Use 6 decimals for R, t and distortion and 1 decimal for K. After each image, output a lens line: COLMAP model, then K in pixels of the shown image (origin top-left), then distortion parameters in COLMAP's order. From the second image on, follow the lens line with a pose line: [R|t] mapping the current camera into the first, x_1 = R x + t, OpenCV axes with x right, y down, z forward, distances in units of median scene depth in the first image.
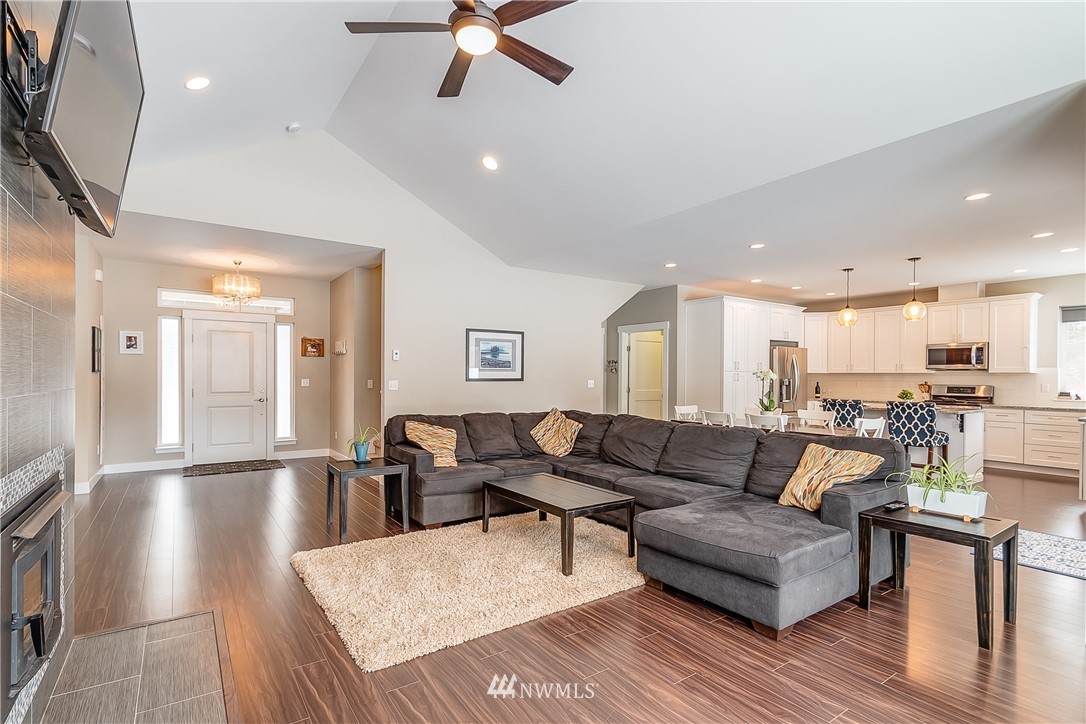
lens RADIAL K [[514.8, 0, 522.2], [0, 514.8, 381.4], [0, 0, 1]] dist [0.012002, -0.009344]
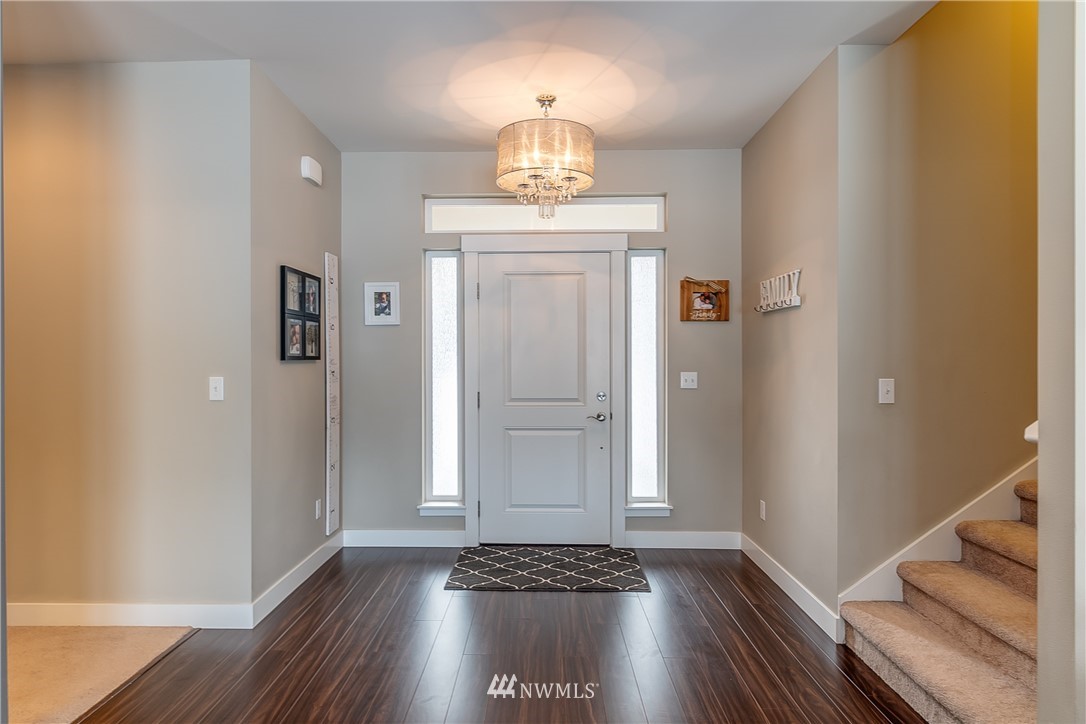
lens RADIAL K [[622.7, 0, 534.9], [0, 622.7, 356.1], [0, 0, 1]] dist [0.033254, 0.000215]
pose [[0.828645, -0.008094, -0.559717, -0.251232], [-0.000572, 0.999883, -0.015307, -0.010956], [0.559775, 0.013004, 0.828543, 0.525135]]
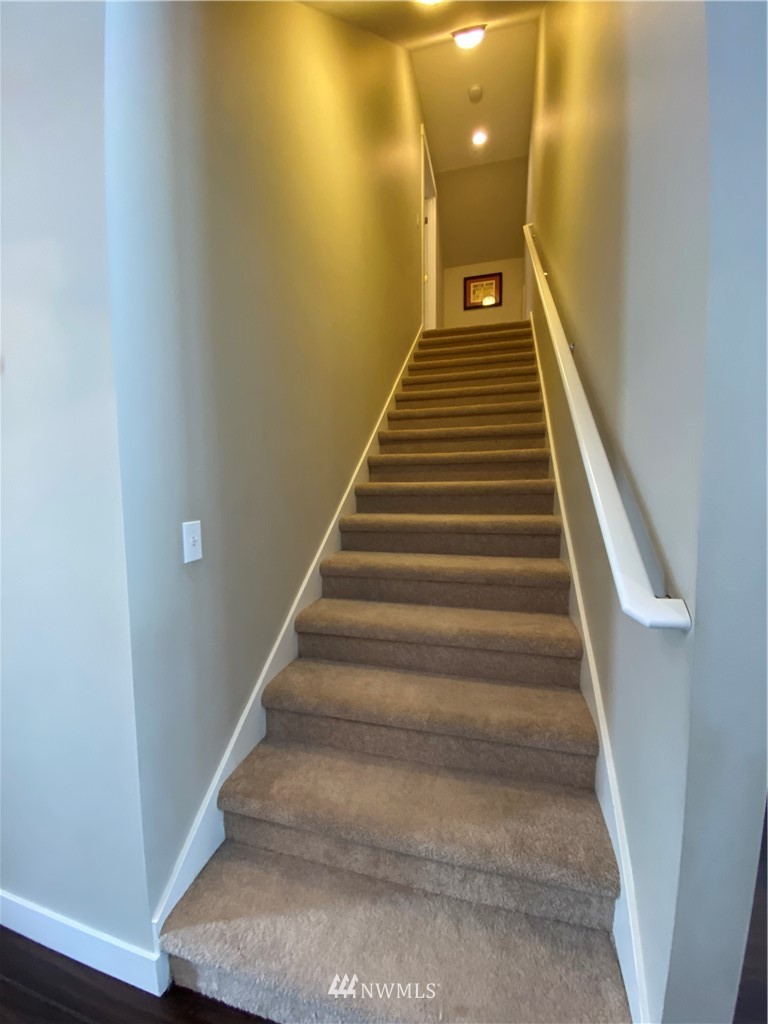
lens RADIAL K [[420.8, 0, 378.8], [0, 420.8, 512.6], [0, 0, 1]] dist [-0.003092, -0.000389]
pose [[0.752824, -0.078569, 0.653516, -0.359275], [0.030700, 0.995961, 0.084375, -0.019009], [-0.657506, -0.043457, 0.752195, 0.868941]]
